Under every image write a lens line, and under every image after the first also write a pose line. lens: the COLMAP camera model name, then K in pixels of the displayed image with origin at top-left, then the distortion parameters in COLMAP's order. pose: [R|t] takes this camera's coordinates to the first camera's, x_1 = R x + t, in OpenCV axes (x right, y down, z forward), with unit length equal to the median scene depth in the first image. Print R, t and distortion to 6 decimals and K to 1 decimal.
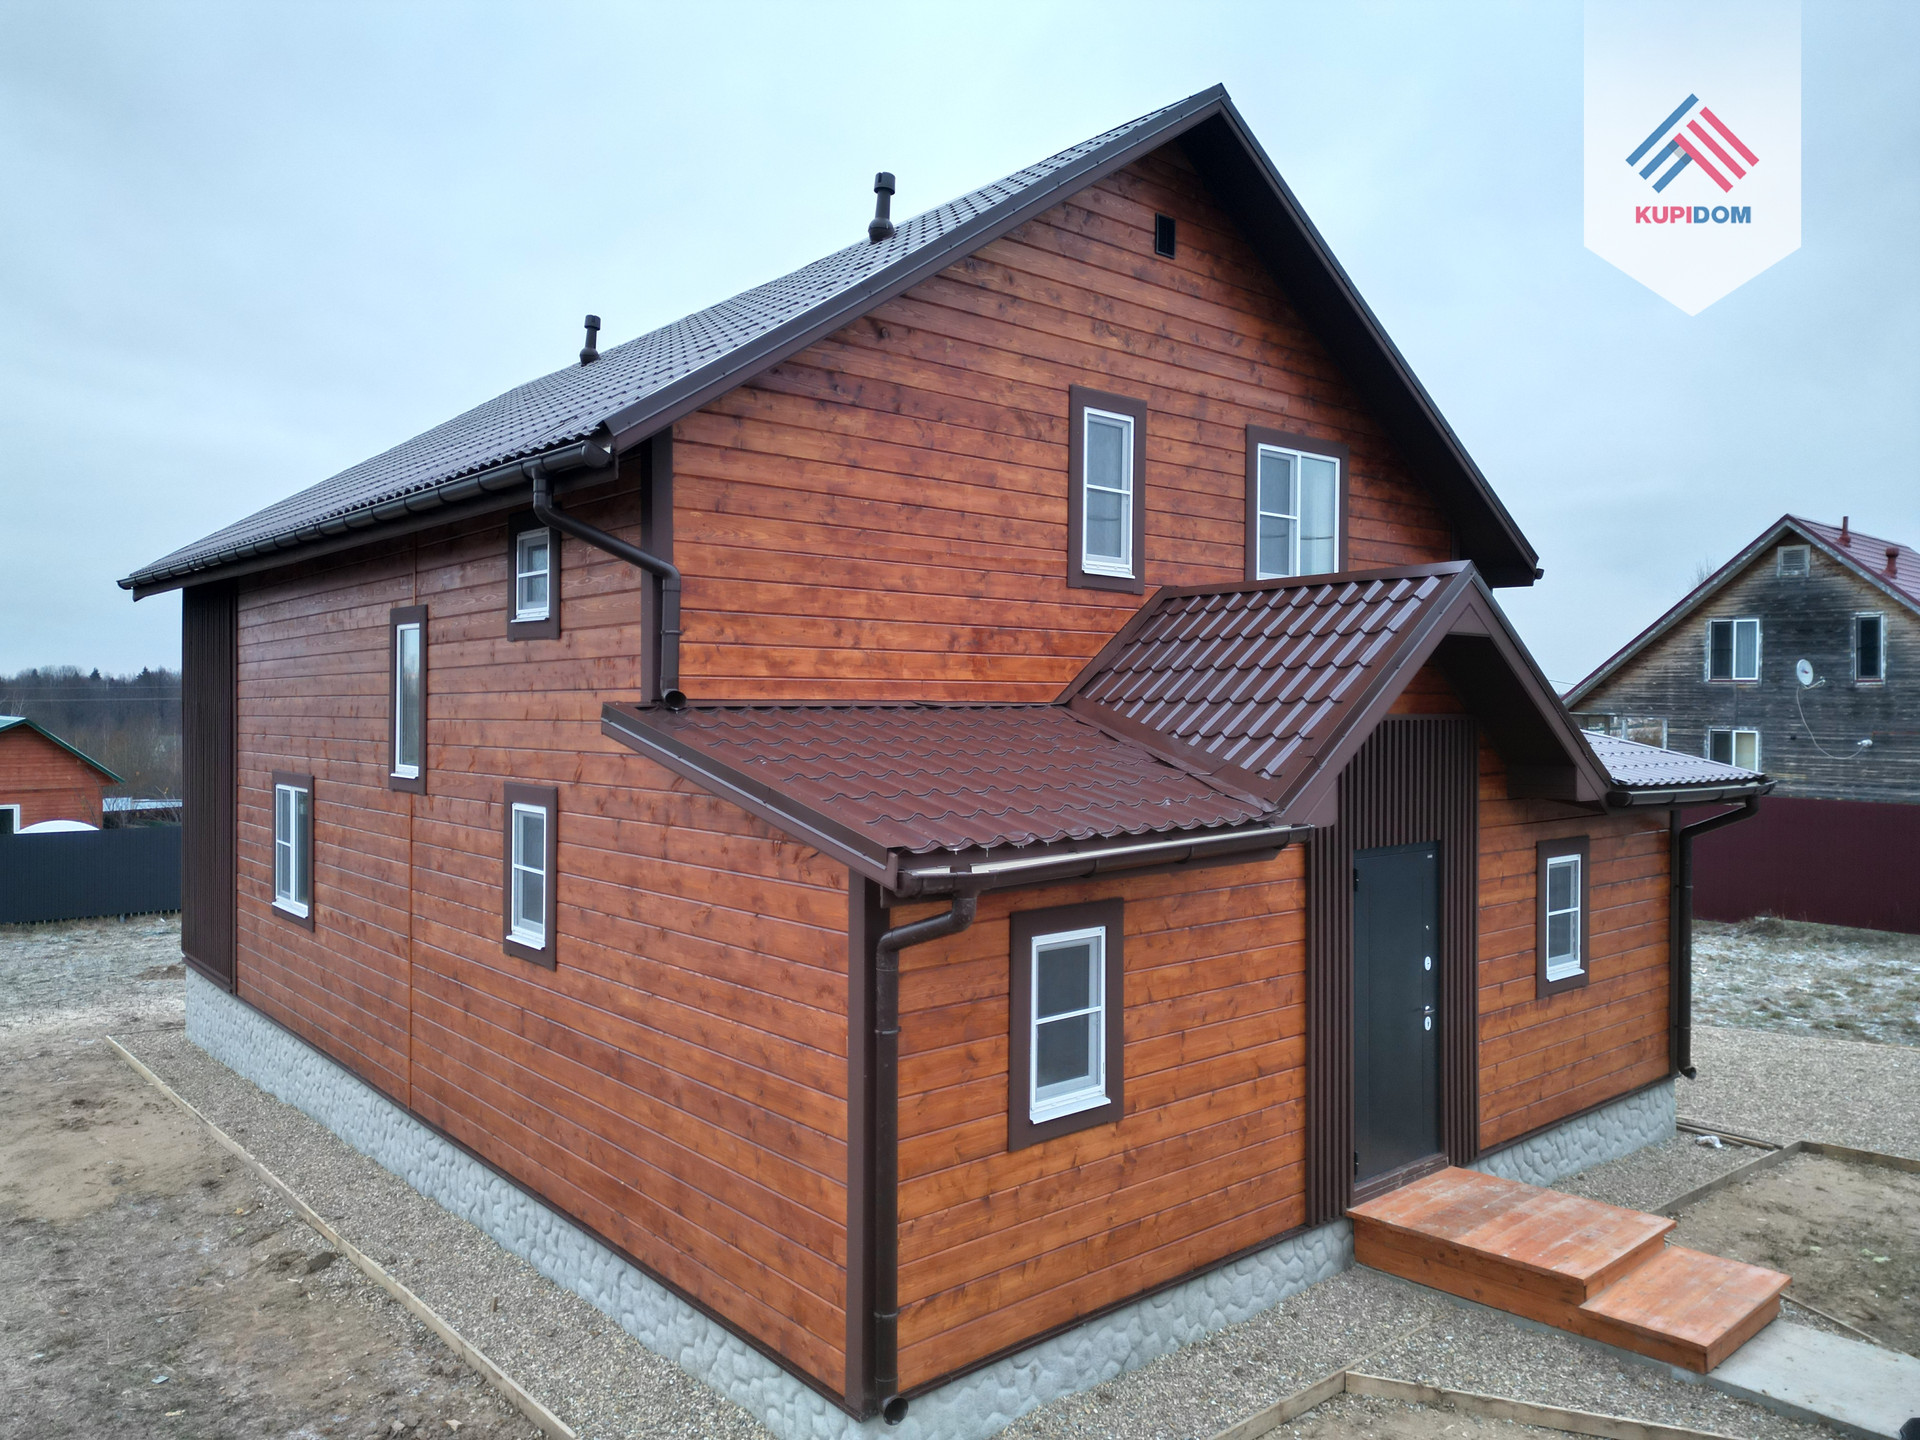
lens RADIAL K [[1335.2, 0, 962.4], [0, 1335.2, 706.4], [0, 0, 1]] dist [0.066590, -0.064267]
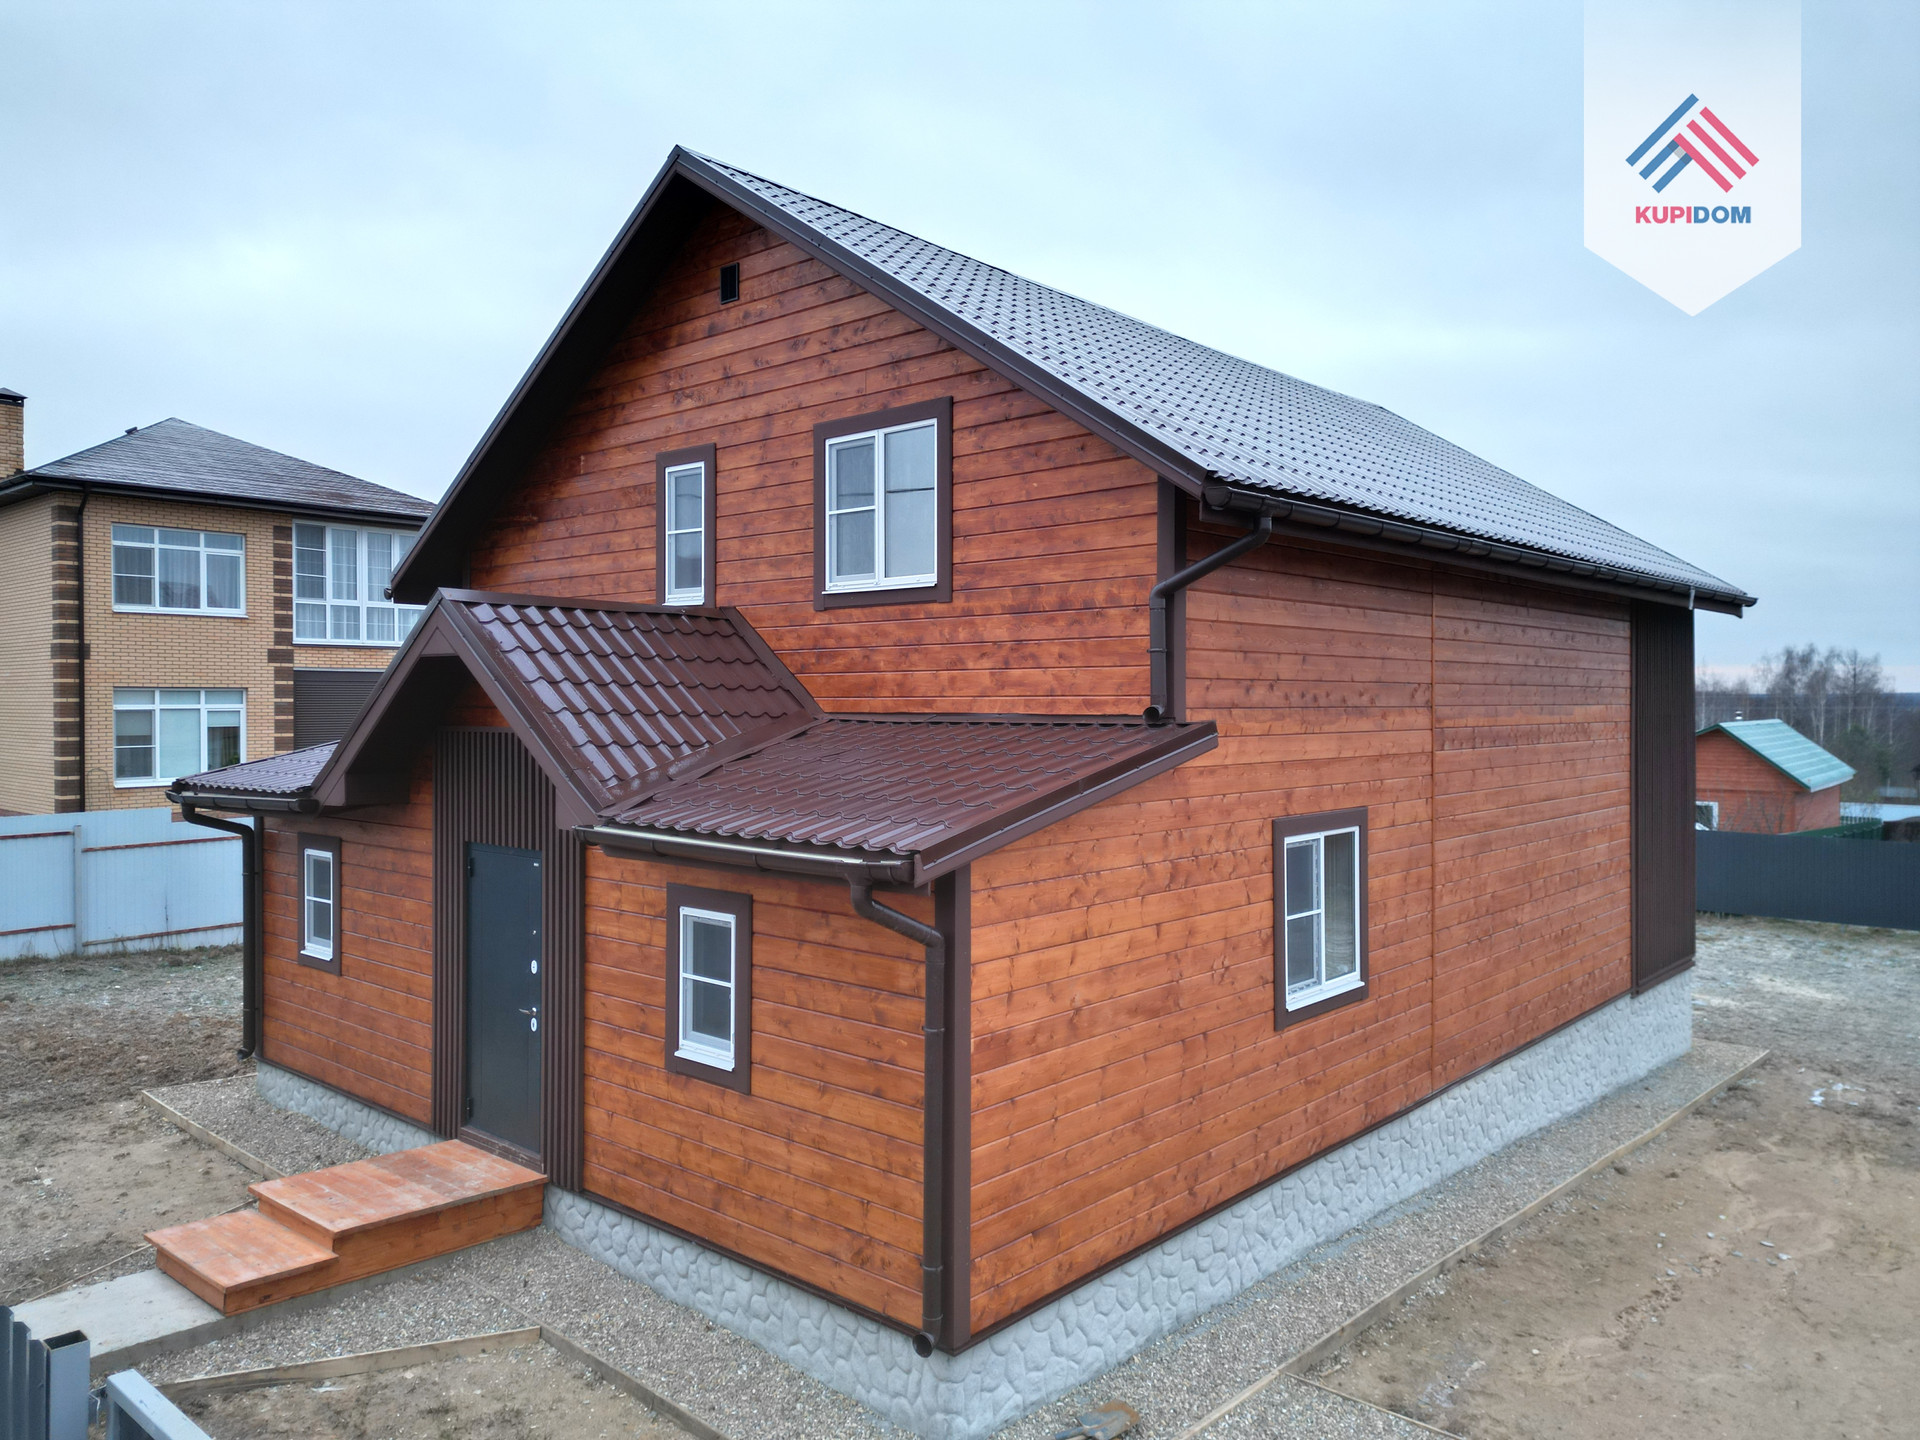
lens RADIAL K [[1335.2, 0, 962.4], [0, 1335.2, 706.4], [0, 0, 1]] dist [0.066590, -0.064267]
pose [[0.146162, 0.000268, -0.989261, 0.420969], [-0.003814, 0.999993, -0.000293, -0.003470], [0.989253, 0.003816, 0.146162, 0.347211]]
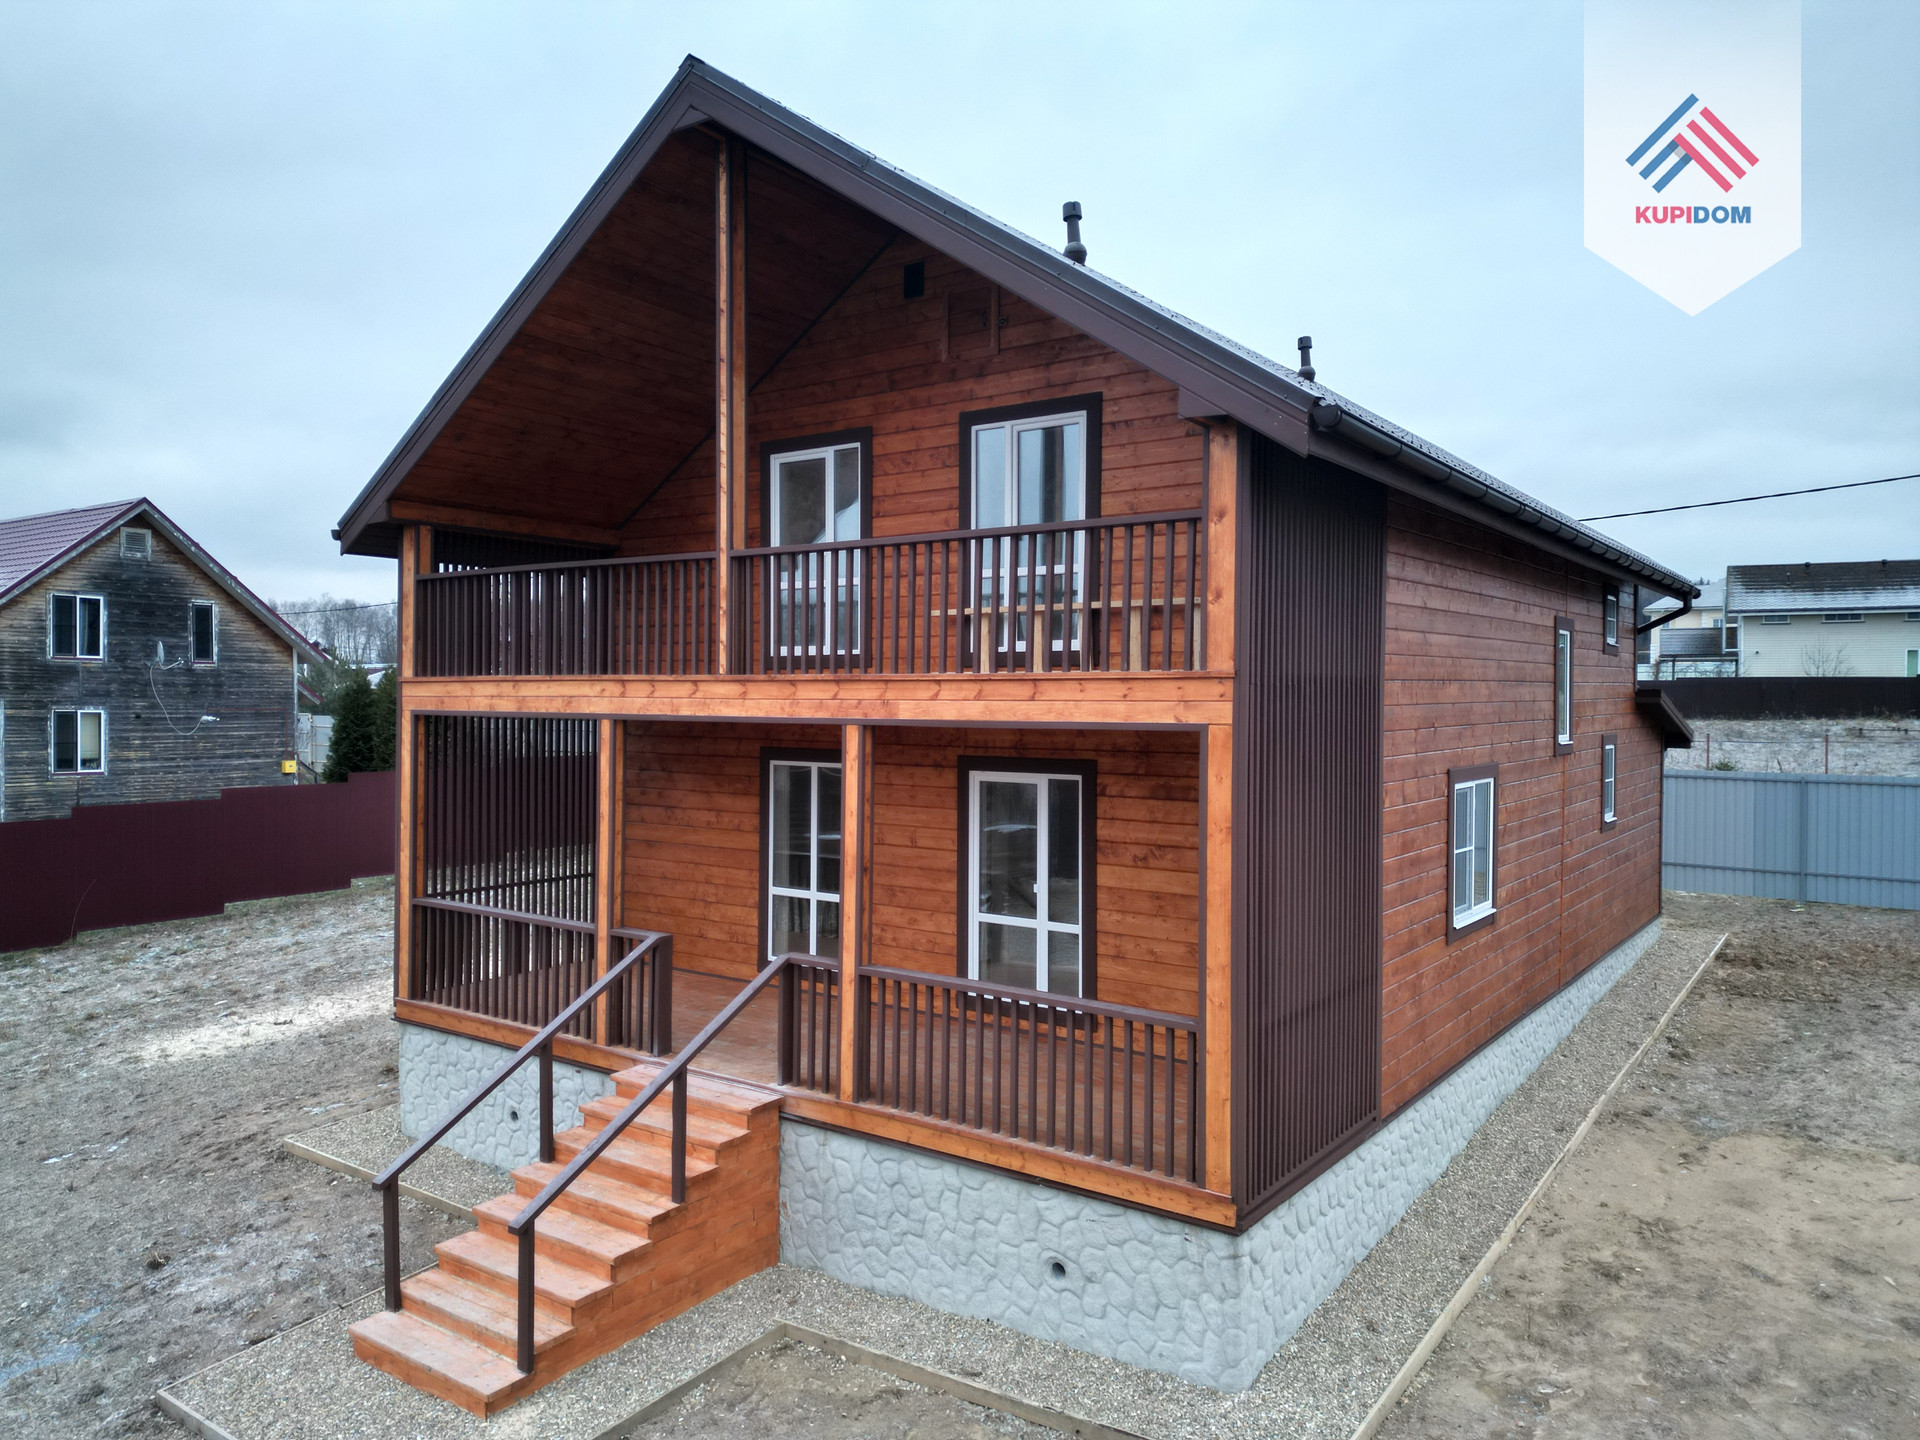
lens RADIAL K [[1335.2, 0, 962.4], [0, 1335.2, 706.4], [0, 0, 1]] dist [0.066590, -0.064267]
pose [[-0.226457, -0.013999, 0.973921, -0.552386], [-0.003463, 0.999902, 0.013567, -0.000464], [-0.974015, -0.000301, -0.226483, 0.657051]]
